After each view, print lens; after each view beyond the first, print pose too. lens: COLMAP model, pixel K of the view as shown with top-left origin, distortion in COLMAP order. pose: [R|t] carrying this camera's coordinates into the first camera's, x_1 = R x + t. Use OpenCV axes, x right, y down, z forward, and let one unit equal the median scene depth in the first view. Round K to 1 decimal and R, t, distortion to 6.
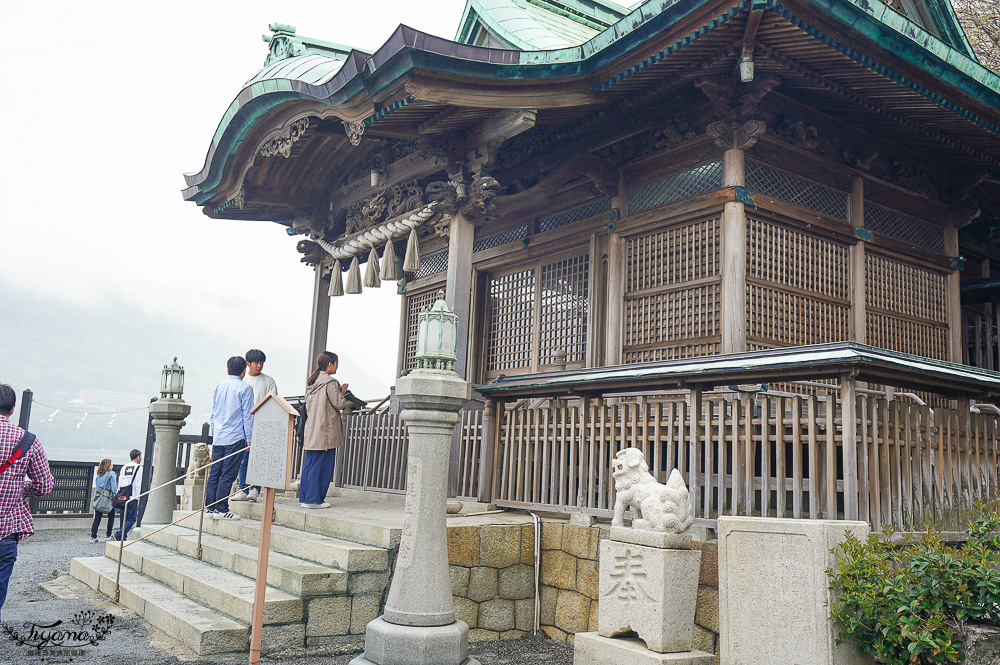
lens RADIAL K [[881.4, 0, 494.5], [0, 881.4, 328.2], [0, 0, 1]] dist [0.001068, 0.005706]
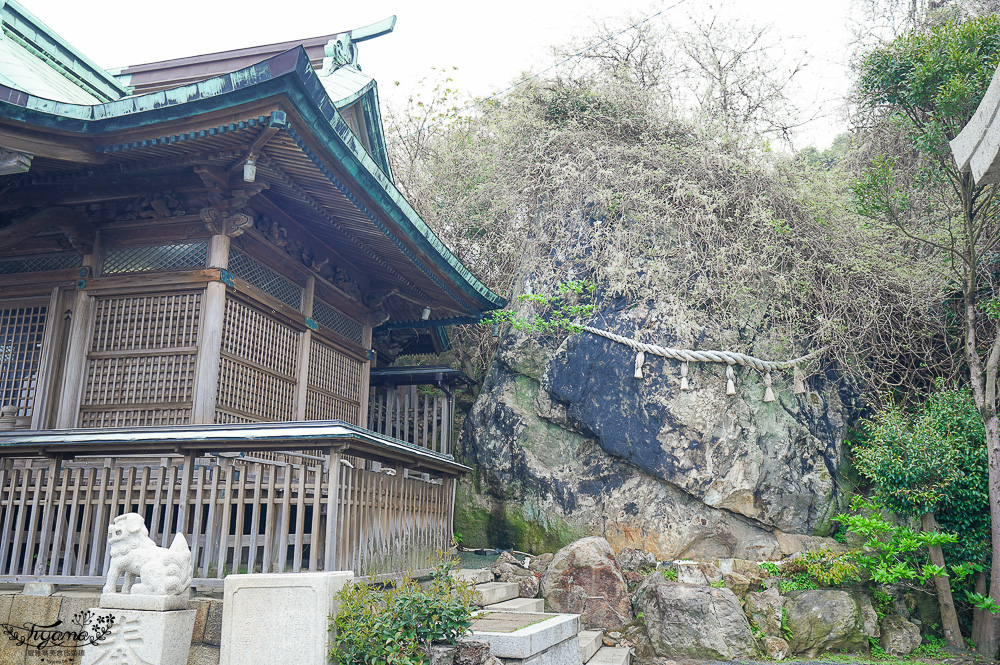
lens RADIAL K [[804.4, 0, 503.0], [0, 804.4, 325.3], [0, 0, 1]] dist [0.000083, 0.002246]
pose [[0.751828, 0.126906, 0.647031, -0.110893], [-0.075145, 0.991401, -0.107134, -0.008707], [-0.655063, 0.031925, 0.754900, 0.006217]]
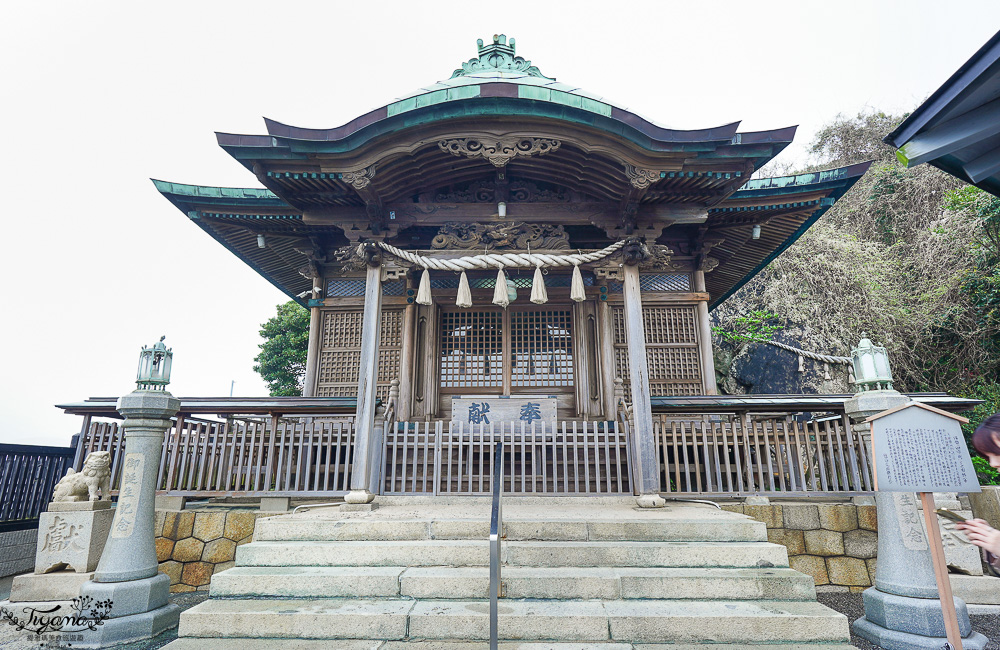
lens RADIAL K [[510.6, 0, 500.1], [0, 510.6, 334.5], [0, 0, 1]] dist [-0.009286, 0.000145]
pose [[0.614806, 0.157619, 0.772767, -0.765338], [-0.098600, 0.987500, -0.122972, 0.083909], [-0.782490, -0.000591, 0.622662, 0.736625]]
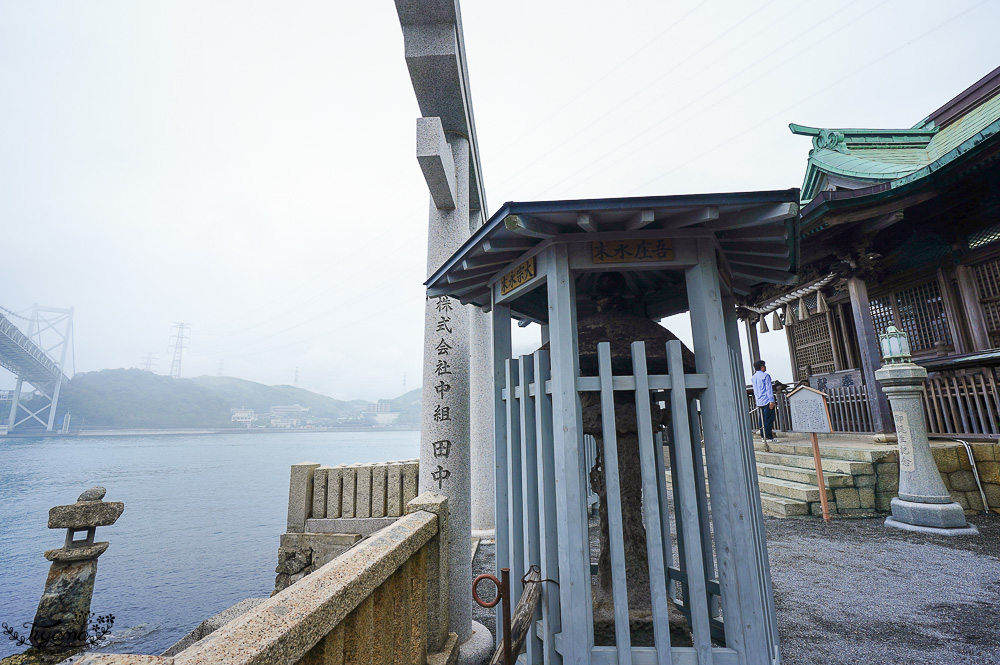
lens RADIAL K [[448.2, 0, 496.5], [0, 448.2, 330.9], [0, 0, 1]] dist [-0.001277, 0.000559]
pose [[0.832976, -0.176393, -0.524440, -0.201528], [0.148040, 0.984317, -0.095936, -0.042460], [0.533138, 0.002275, 0.846025, -0.190860]]
